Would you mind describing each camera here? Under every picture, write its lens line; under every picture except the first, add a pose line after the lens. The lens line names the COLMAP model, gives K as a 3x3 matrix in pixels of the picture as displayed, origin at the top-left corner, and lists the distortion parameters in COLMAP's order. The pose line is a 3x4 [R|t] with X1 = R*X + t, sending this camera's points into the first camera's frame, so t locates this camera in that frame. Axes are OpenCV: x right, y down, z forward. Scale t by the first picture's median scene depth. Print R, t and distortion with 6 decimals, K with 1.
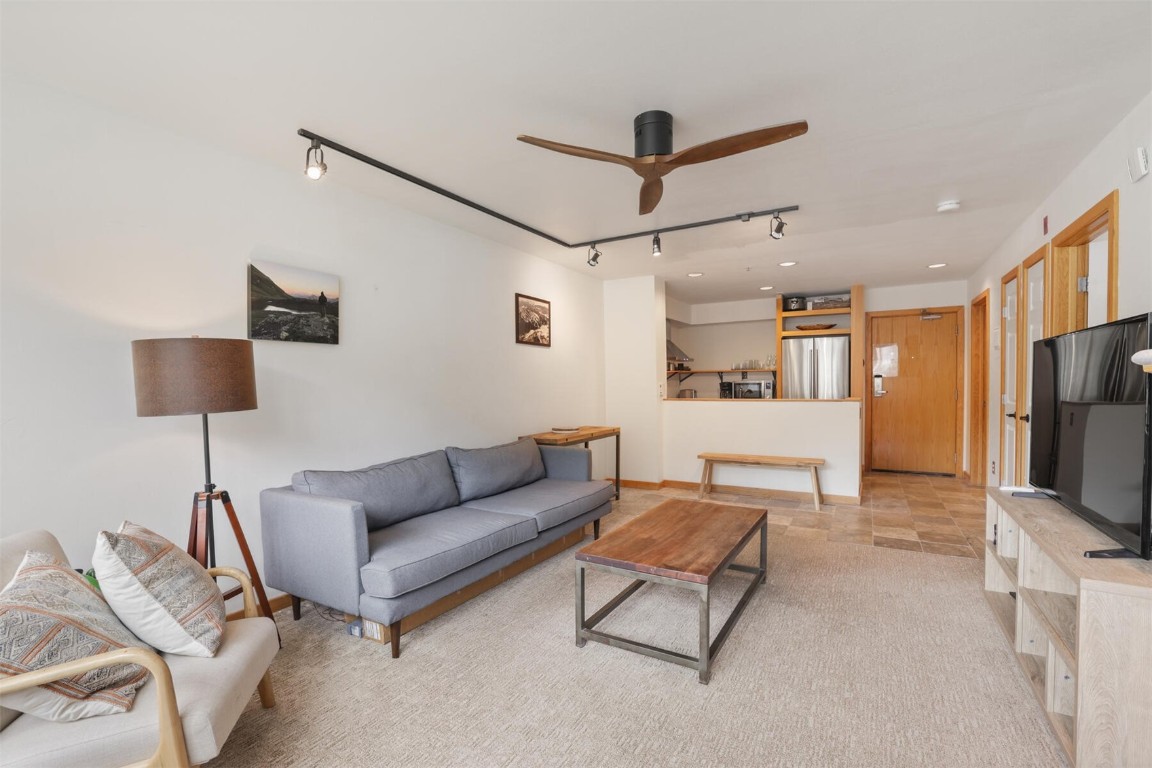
lens RADIAL K [[514.4, 0, 574.2], [0, 514.4, 401.1], [0, 0, 1]] dist [-0.034901, 0.014661]
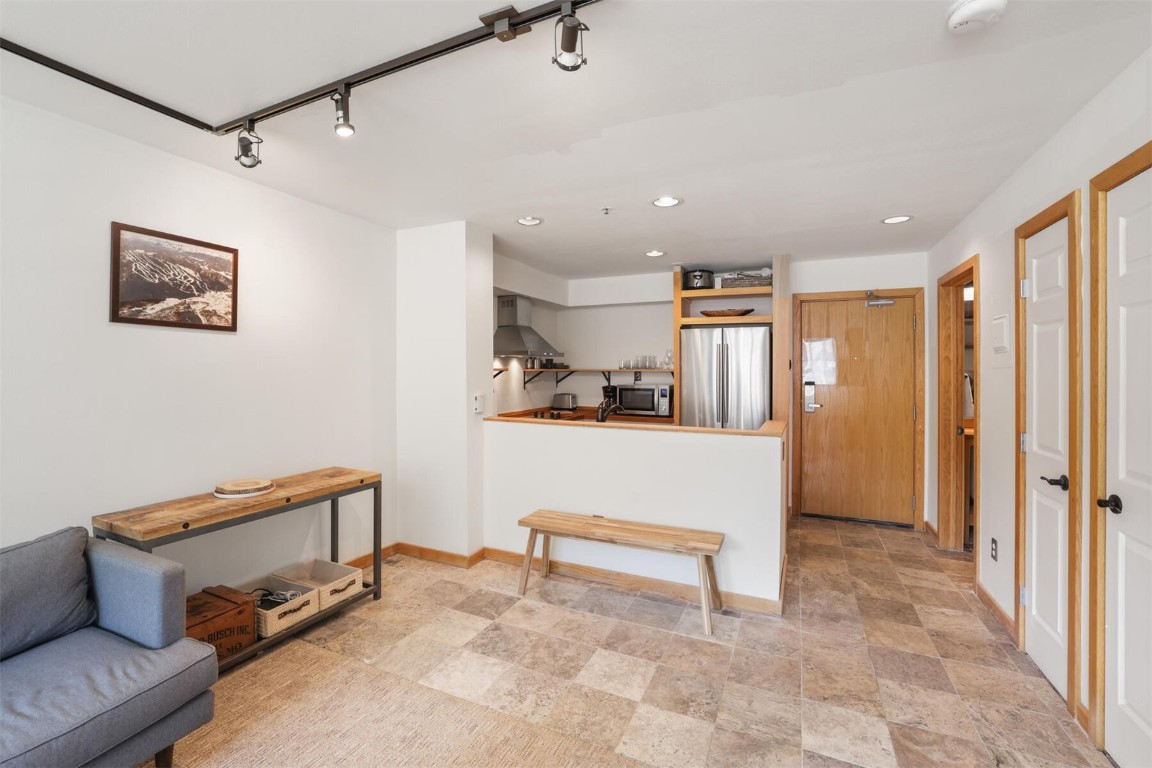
lens RADIAL K [[503.5, 0, 574.7], [0, 503.5, 367.7], [0, 0, 1]] dist [-0.042904, 0.013860]
pose [[0.994696, 0.016913, 0.101461, 0.210949], [-0.012984, 0.999144, -0.039266, -0.041607], [-0.102039, 0.037741, 0.994064, 0.359231]]
